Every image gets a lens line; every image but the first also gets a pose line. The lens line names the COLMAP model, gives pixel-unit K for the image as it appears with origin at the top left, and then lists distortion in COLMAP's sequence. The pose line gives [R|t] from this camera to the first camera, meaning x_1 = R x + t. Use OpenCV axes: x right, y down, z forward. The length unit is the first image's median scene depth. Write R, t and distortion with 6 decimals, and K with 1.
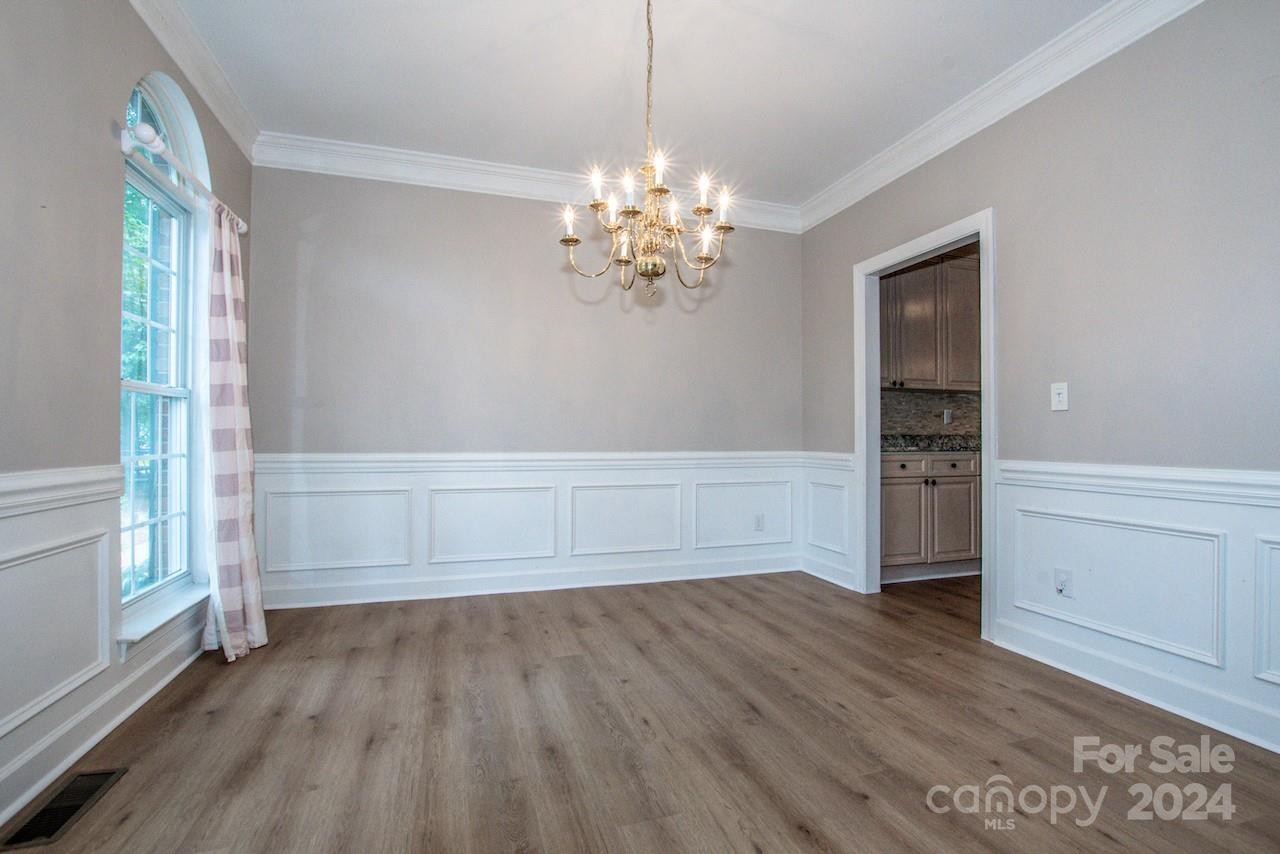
lens RADIAL K [[564.3, 0, 640.0], [0, 564.3, 427.0], [0, 0, 1]] dist [-0.025024, 0.000937]
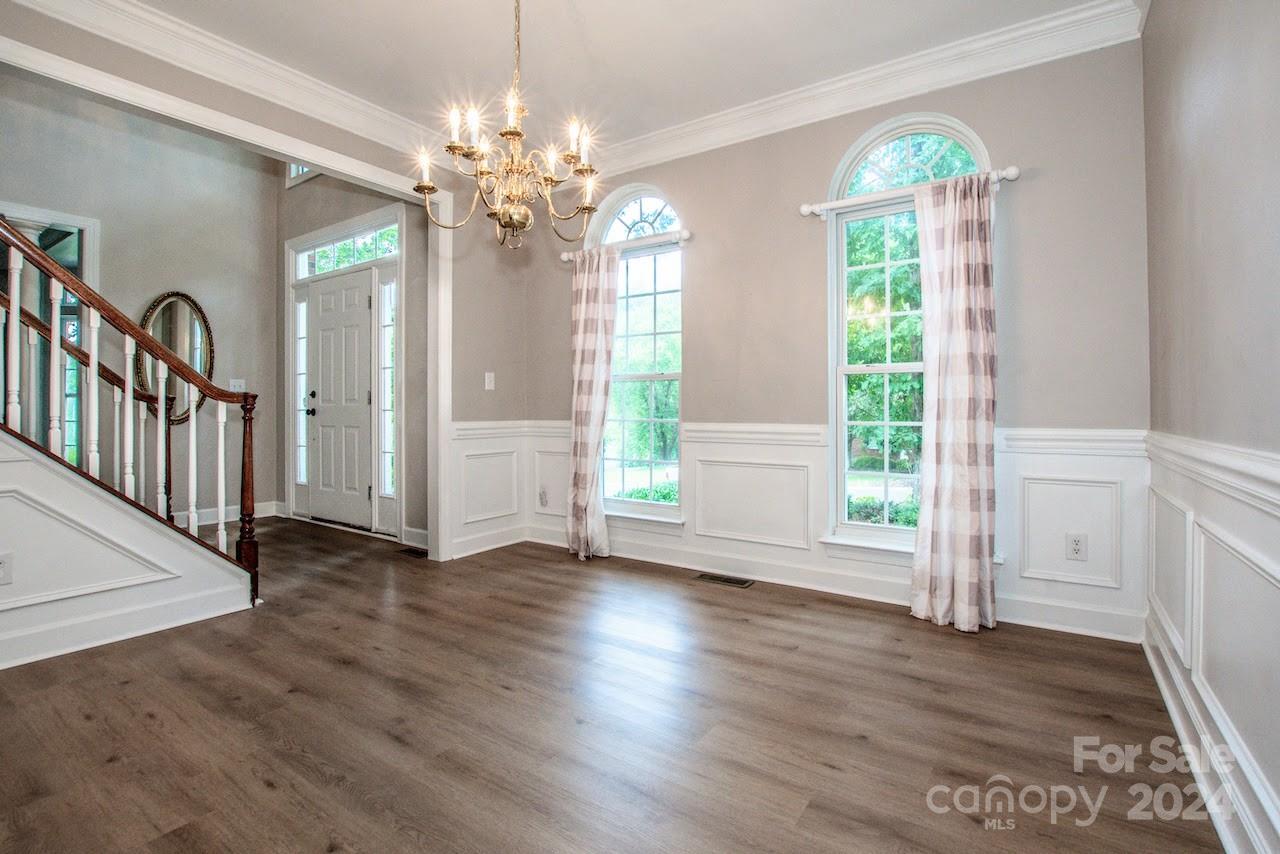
lens RADIAL K [[564.3, 0, 640.0], [0, 564.3, 427.0], [0, 0, 1]] dist [-0.025024, 0.000937]
pose [[-0.767499, 0.017696, -0.640806, 0.419618], [0.008676, 0.999814, 0.017218, 0.037792], [0.640991, 0.007655, -0.767510, 1.740246]]
